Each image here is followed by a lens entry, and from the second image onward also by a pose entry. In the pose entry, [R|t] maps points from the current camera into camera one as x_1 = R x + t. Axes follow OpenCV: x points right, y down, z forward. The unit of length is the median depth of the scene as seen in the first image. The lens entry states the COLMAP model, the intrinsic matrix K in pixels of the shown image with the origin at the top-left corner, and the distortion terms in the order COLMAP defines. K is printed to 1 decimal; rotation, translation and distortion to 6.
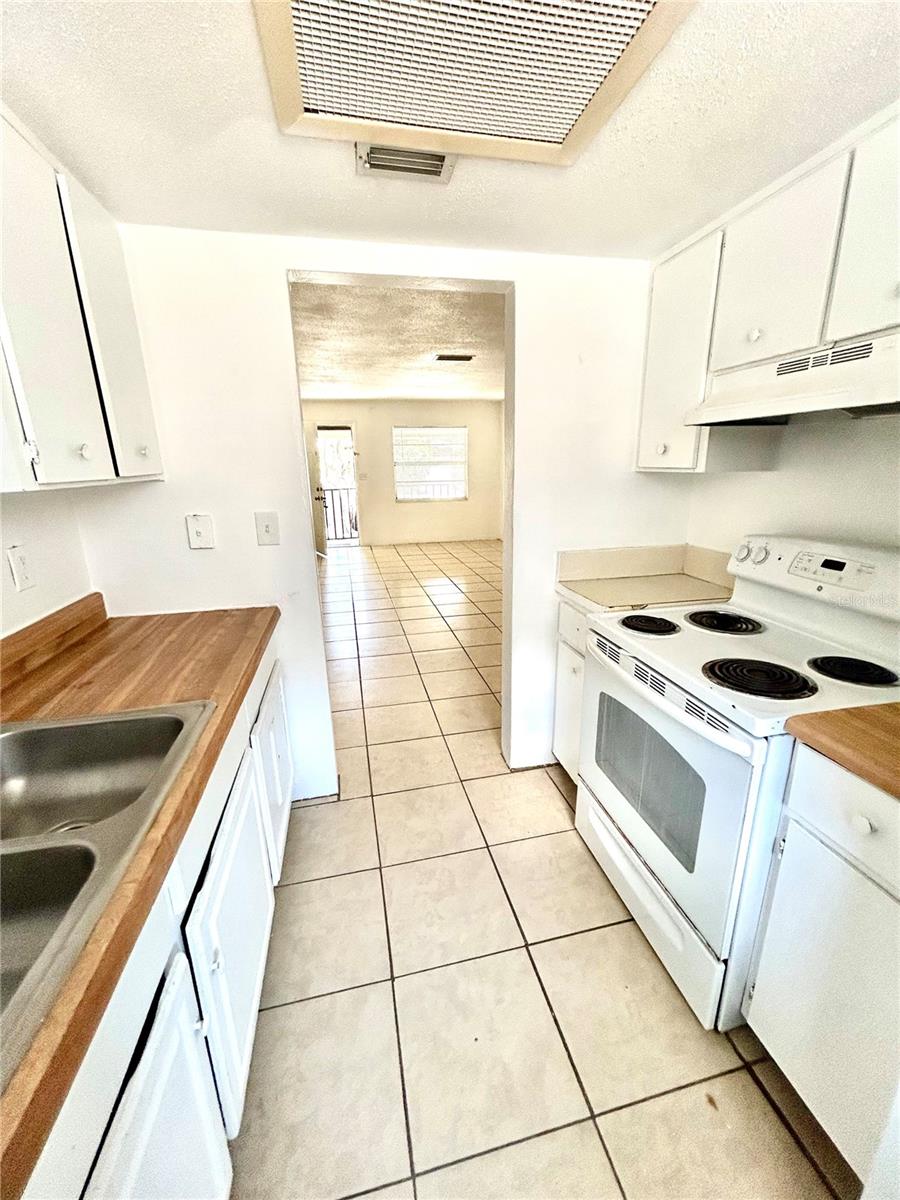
lens RADIAL K [[488.2, 0, 452.2], [0, 488.2, 605.9], [0, 0, 1]] dist [0.001004, 0.000092]
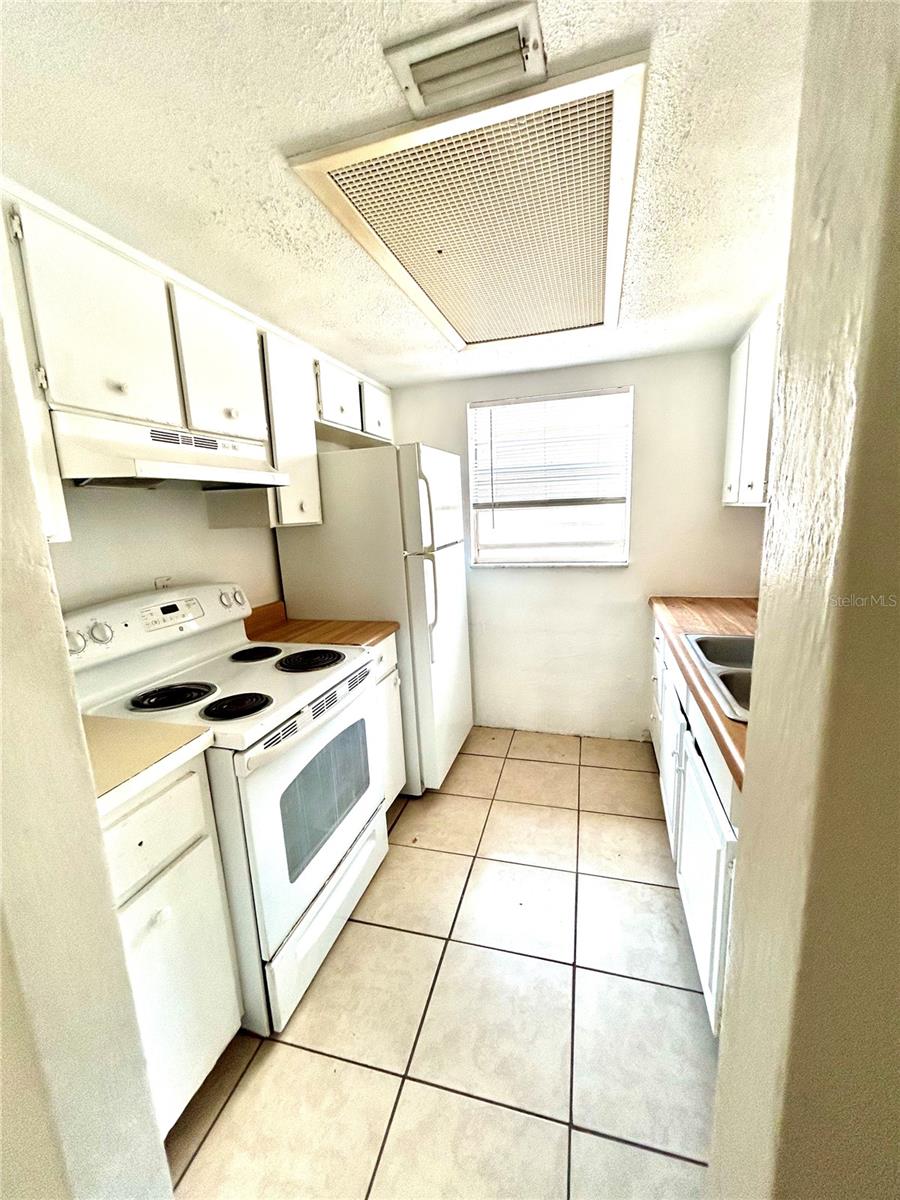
lens RADIAL K [[488.2, 0, 445.7], [0, 488.2, 599.9], [0, 0, 1]] dist [0.001004, 0.000092]
pose [[-0.873010, -0.036034, 0.486369, -0.363991], [0.188792, 0.894546, 0.405148, -0.455856], [-0.449679, 0.445521, -0.774145, 1.609407]]
